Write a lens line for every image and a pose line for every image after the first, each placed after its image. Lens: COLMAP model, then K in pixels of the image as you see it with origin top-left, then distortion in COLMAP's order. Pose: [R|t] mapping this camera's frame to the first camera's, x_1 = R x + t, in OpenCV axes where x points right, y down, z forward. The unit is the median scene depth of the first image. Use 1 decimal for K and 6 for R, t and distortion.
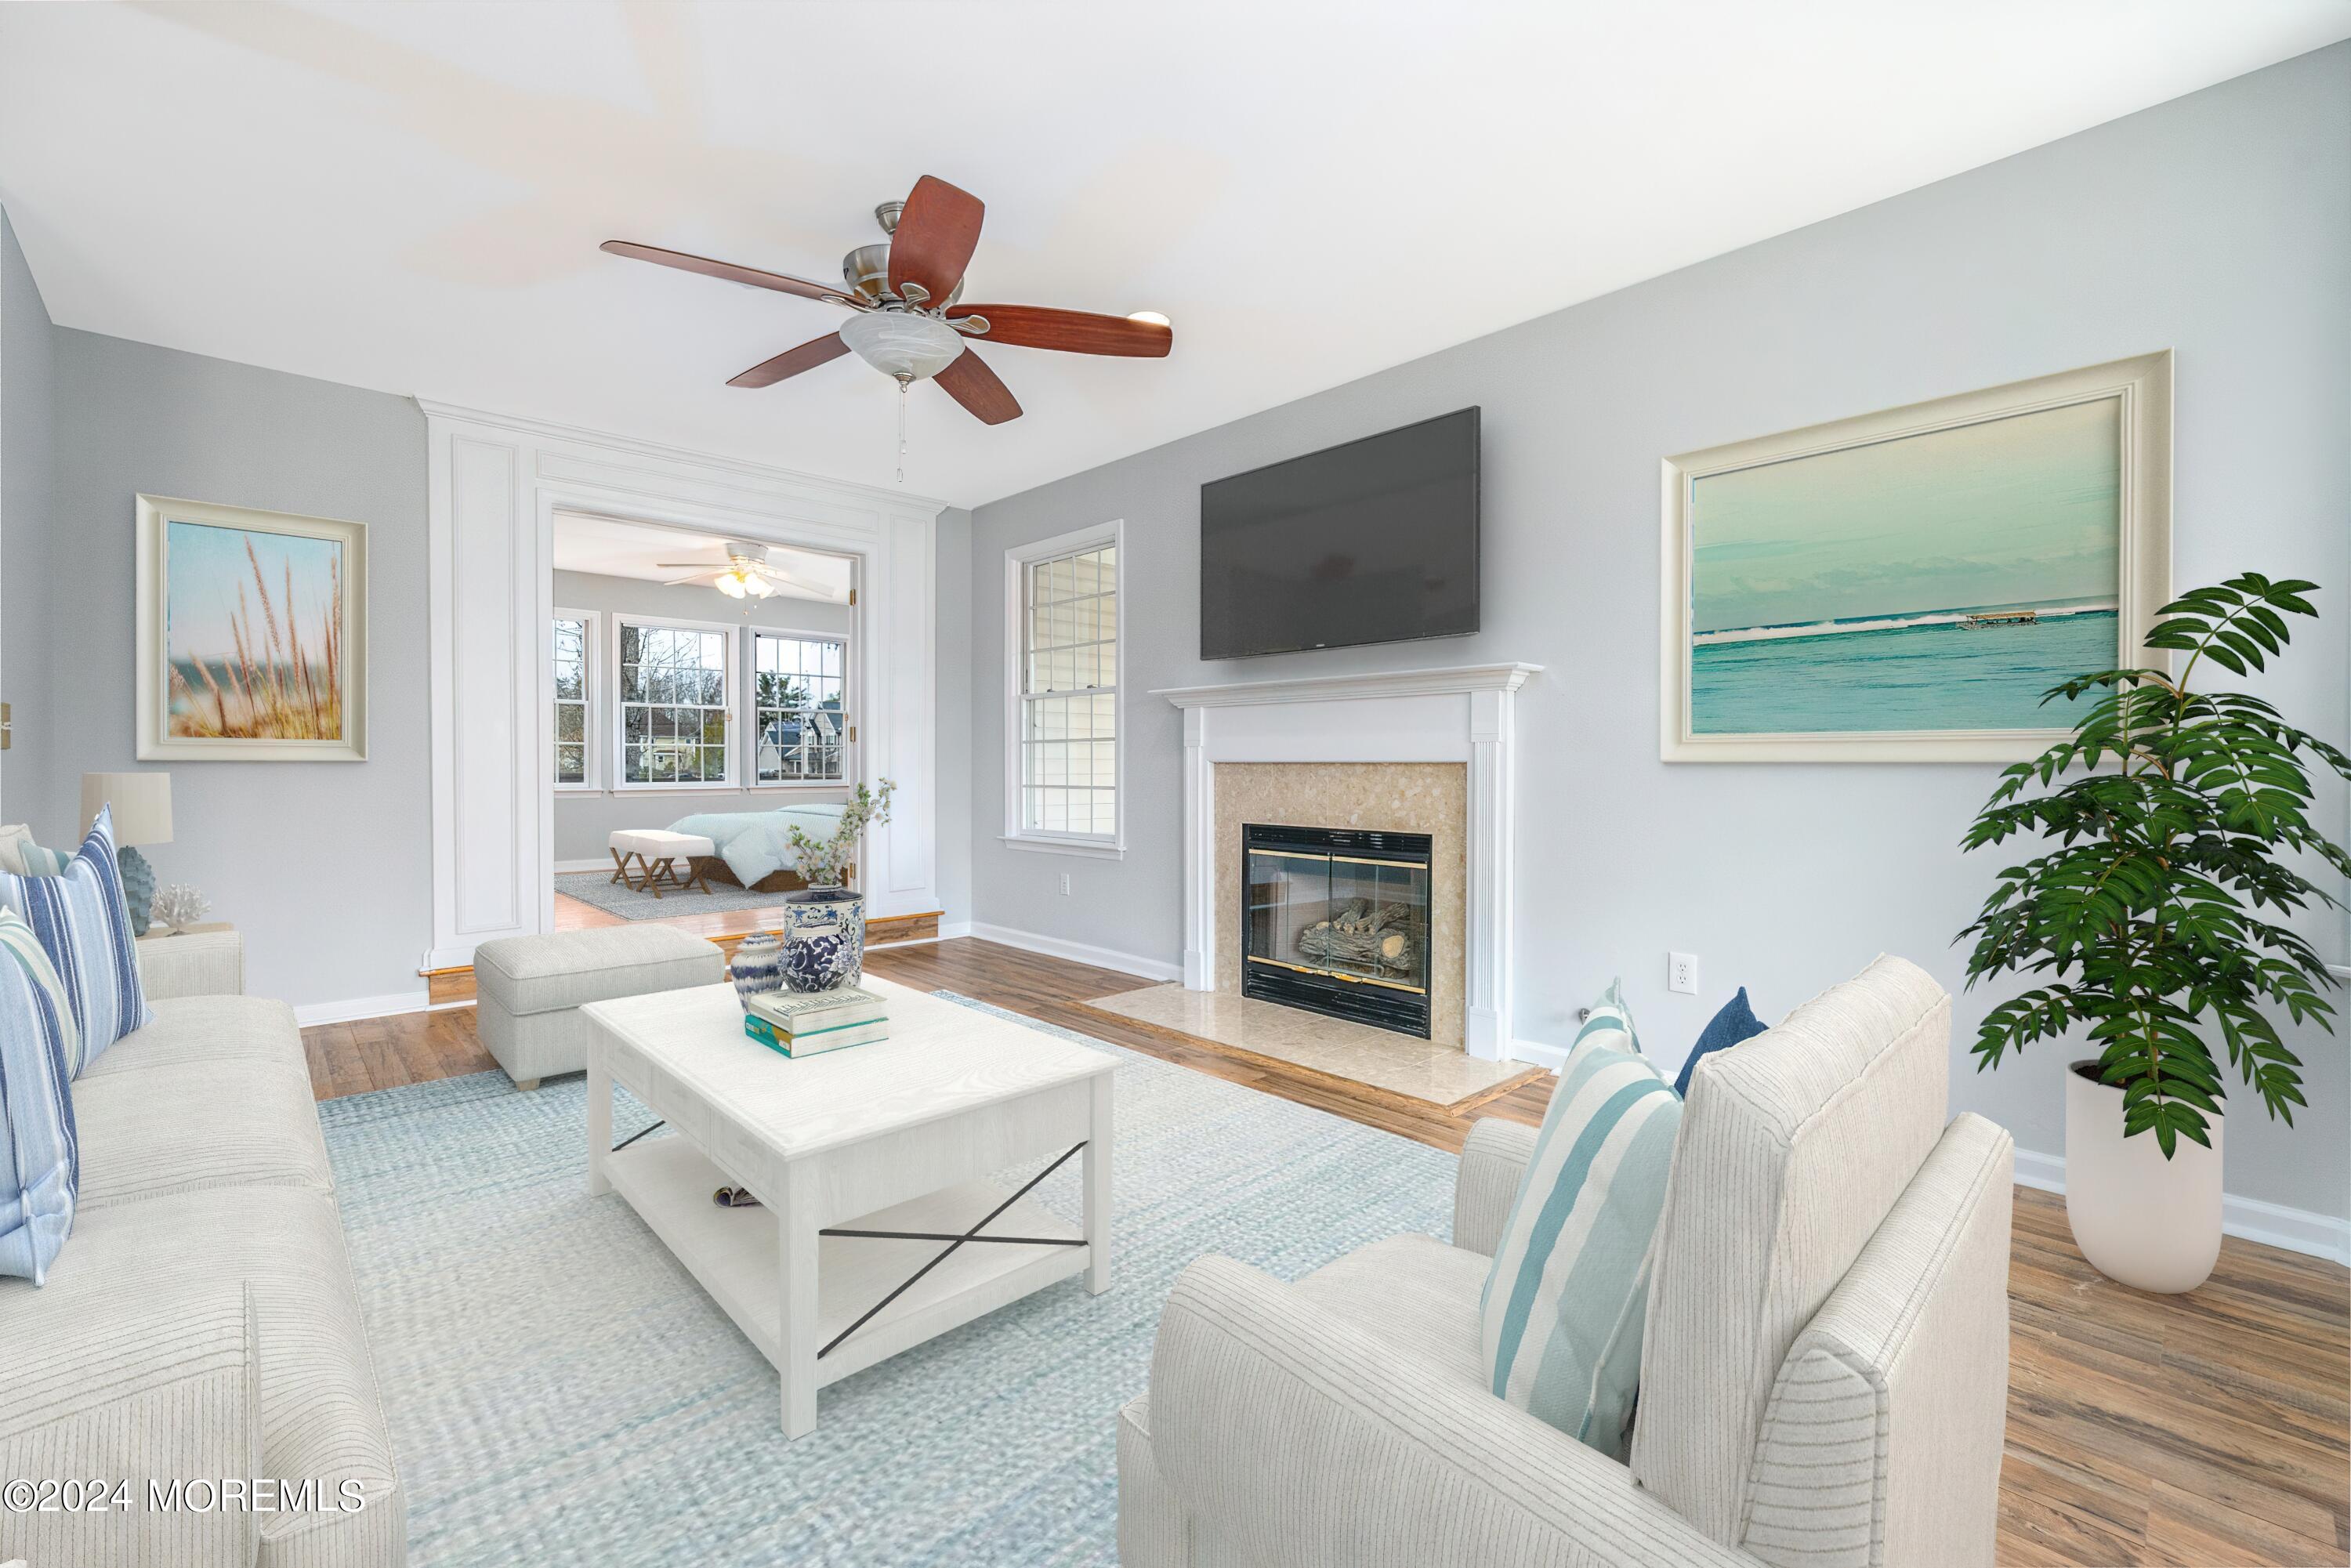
lens RADIAL K [[965.4, 0, 1188.6], [0, 965.4, 779.9], [0, 0, 1]] dist [0.004624, -0.000028]
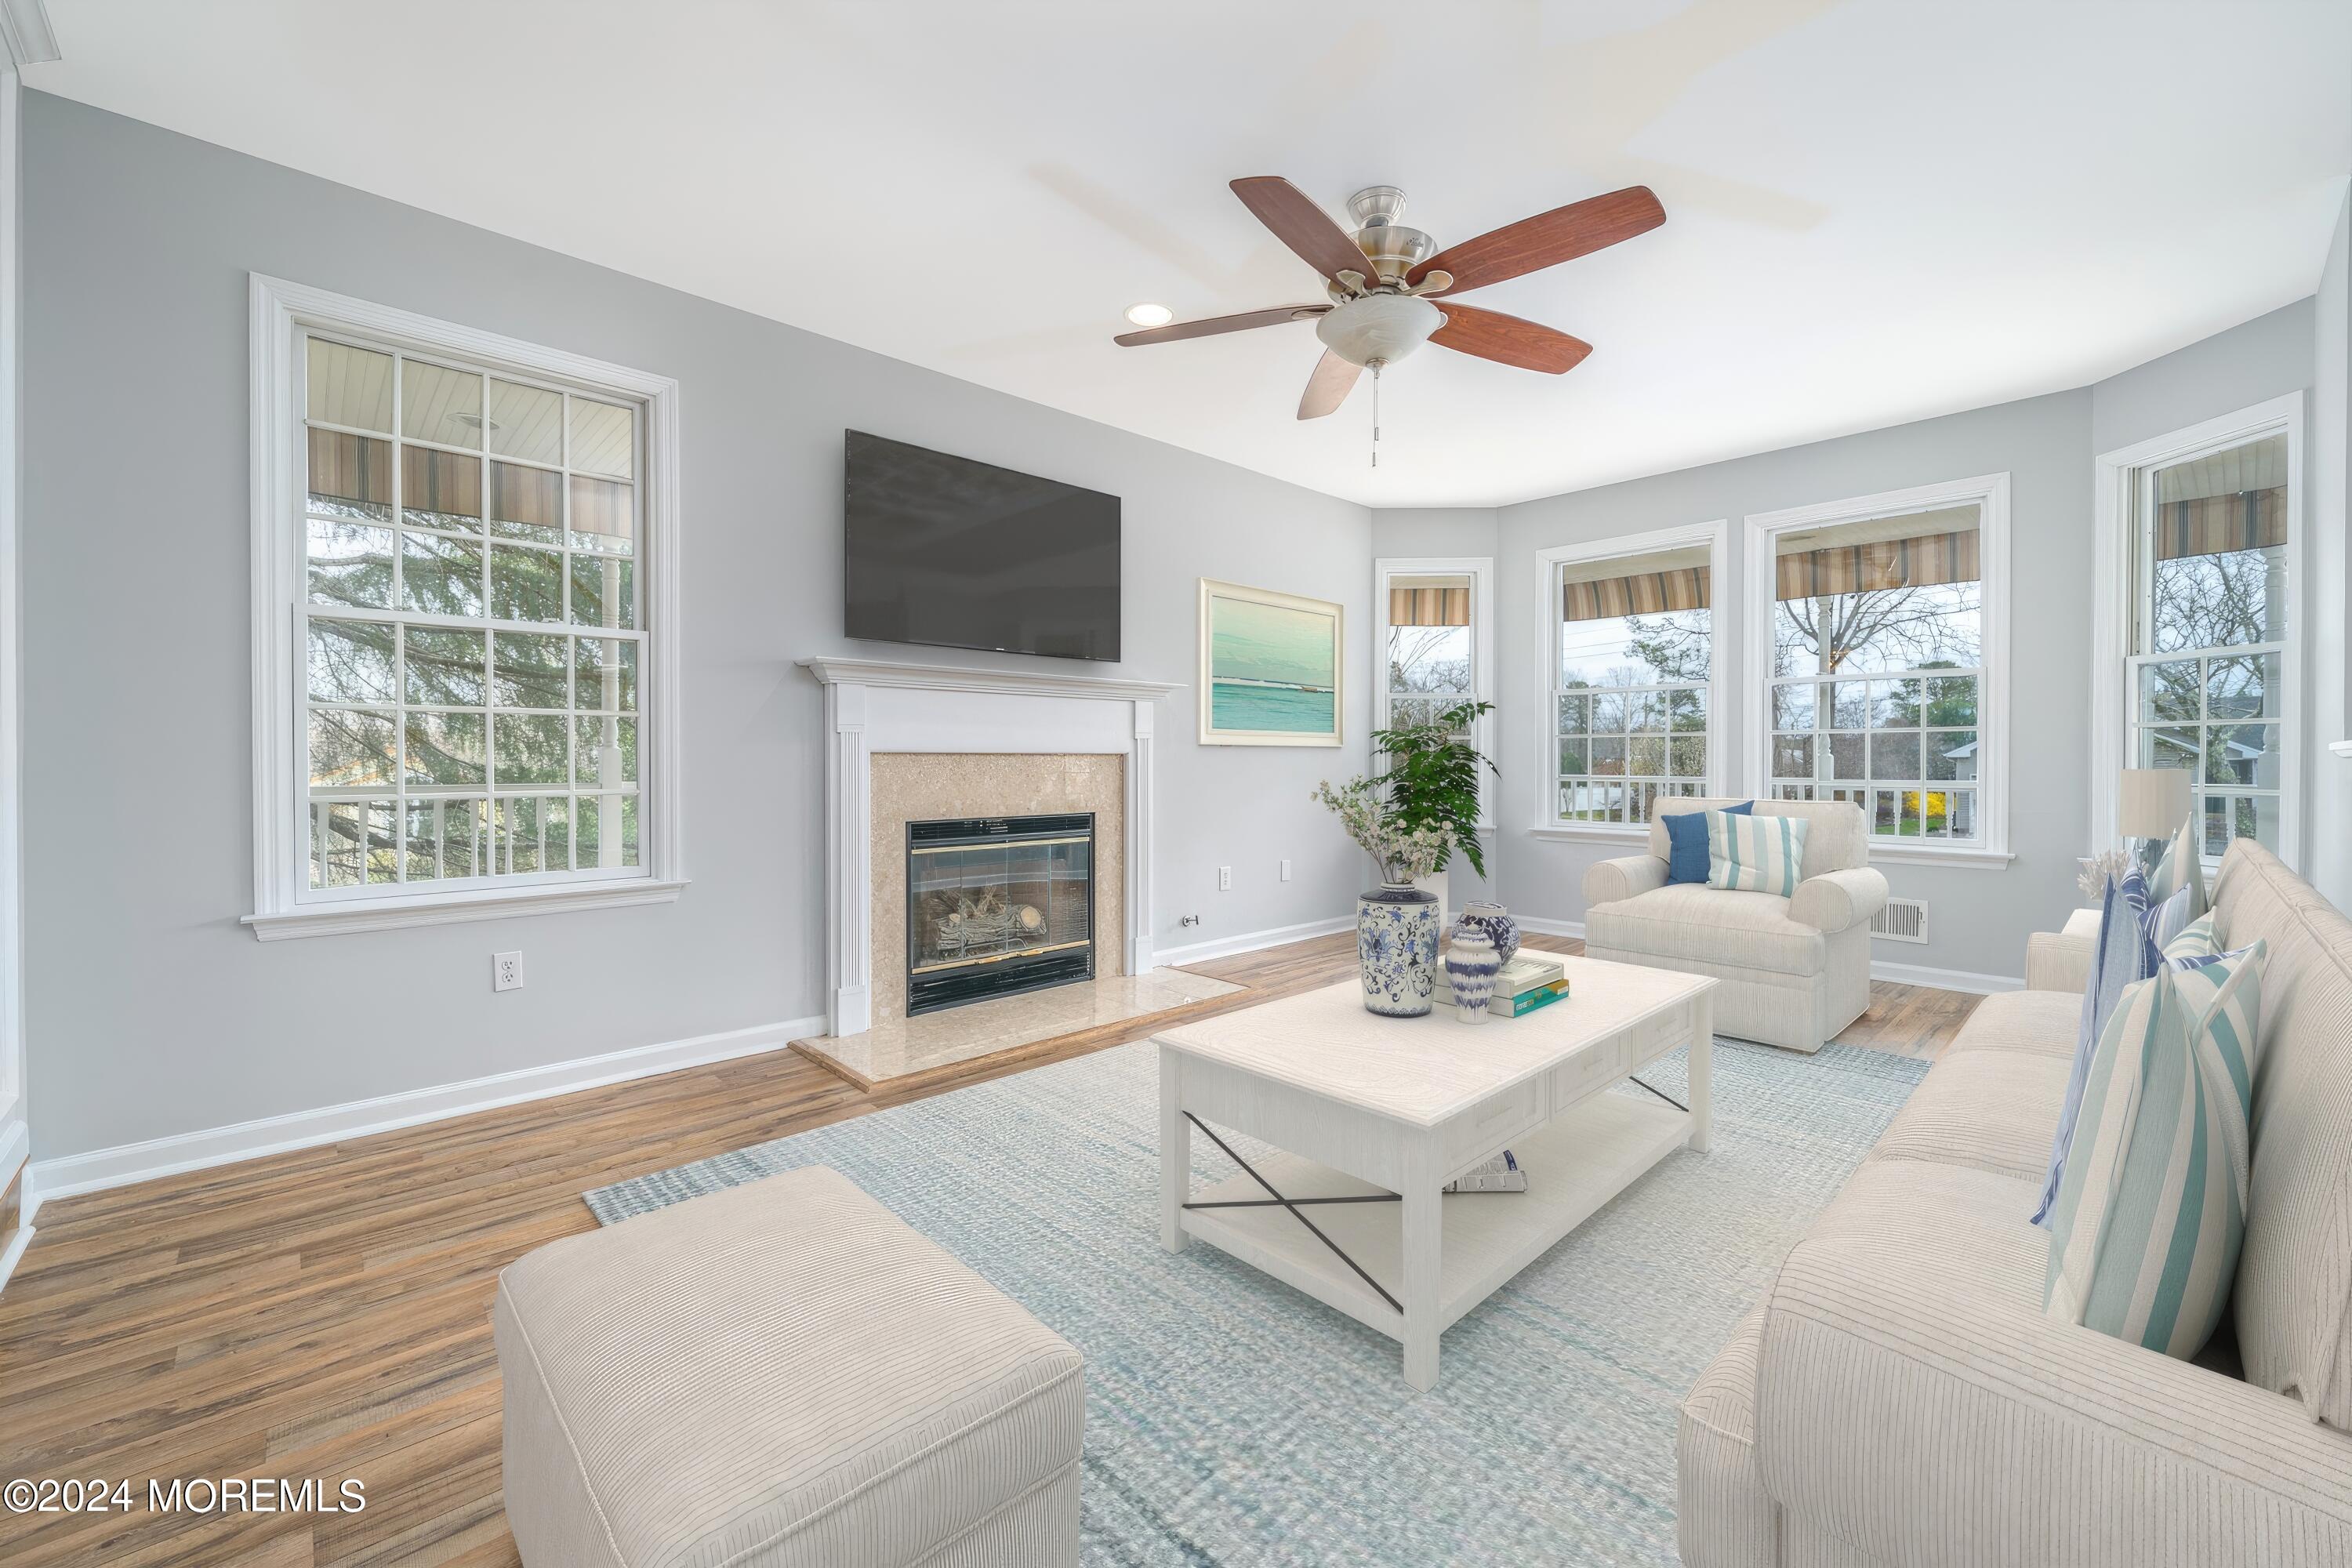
lens RADIAL K [[965.9, 0, 1190.2], [0, 965.9, 764.2], [0, 0, 1]] dist [0.004624, -0.000028]
pose [[0.023597, -0.020225, 0.999517, -0.897132], [0.004268, 0.999788, 0.020129, -0.026404], [-0.999712, 0.003791, 0.023678, 0.786242]]
